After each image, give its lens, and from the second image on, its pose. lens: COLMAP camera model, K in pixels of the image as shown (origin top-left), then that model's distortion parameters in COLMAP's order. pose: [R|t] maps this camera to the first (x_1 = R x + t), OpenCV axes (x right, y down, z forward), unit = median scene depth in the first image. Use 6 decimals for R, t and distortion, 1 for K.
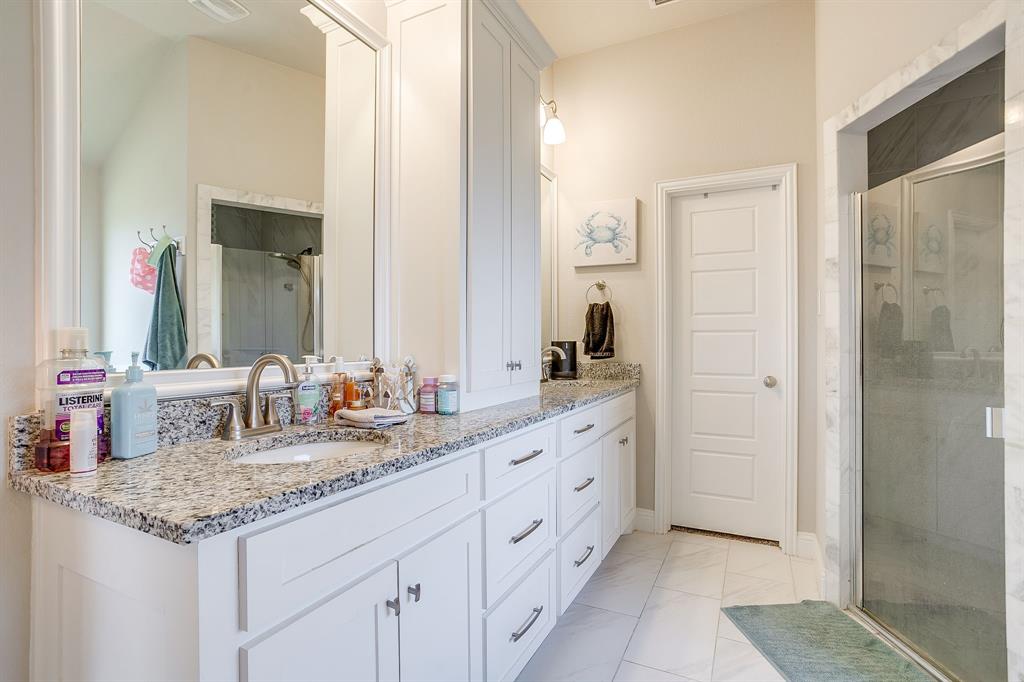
lens RADIAL K [[495.1, 0, 507.9], [0, 495.1, 342.1], [0, 0, 1]] dist [-0.060855, 0.034695]
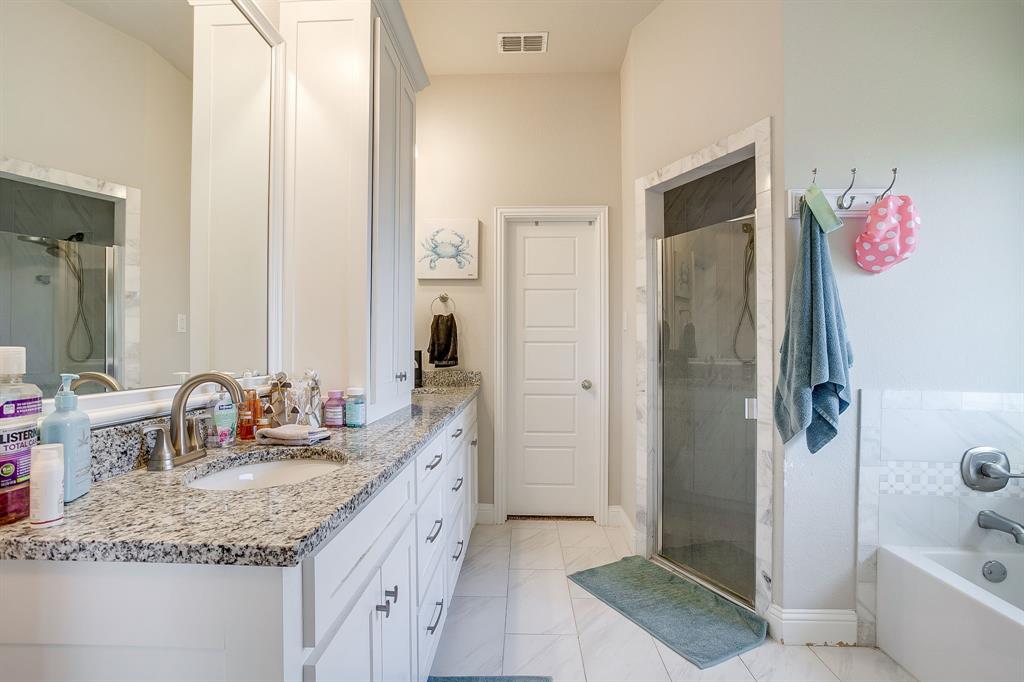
lens RADIAL K [[499.0, 0, 503.5], [0, 499.0, 344.1], [0, 0, 1]] dist [-0.059821, 0.033977]
pose [[0.909302, 0.004178, 0.416116, -0.209880], [-0.001935, 0.999981, -0.005811, -0.013994], [-0.416133, 0.004479, 0.909293, -0.039837]]
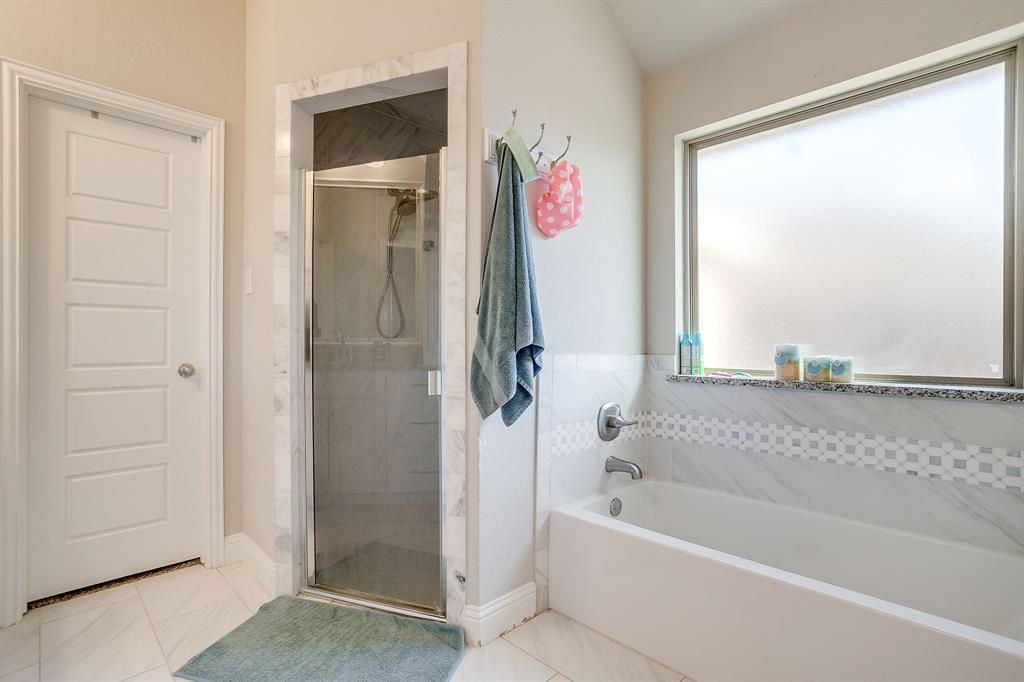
lens RADIAL K [[495.1, 0, 507.9], [0, 495.1, 342.1], [0, 0, 1]] dist [-0.060855, 0.034695]
pose [[0.322759, 0.000513, 0.946481, -0.091130], [-0.002051, 0.999998, 0.000157, 0.042146], [-0.946479, -0.001992, 0.322759, 0.280968]]
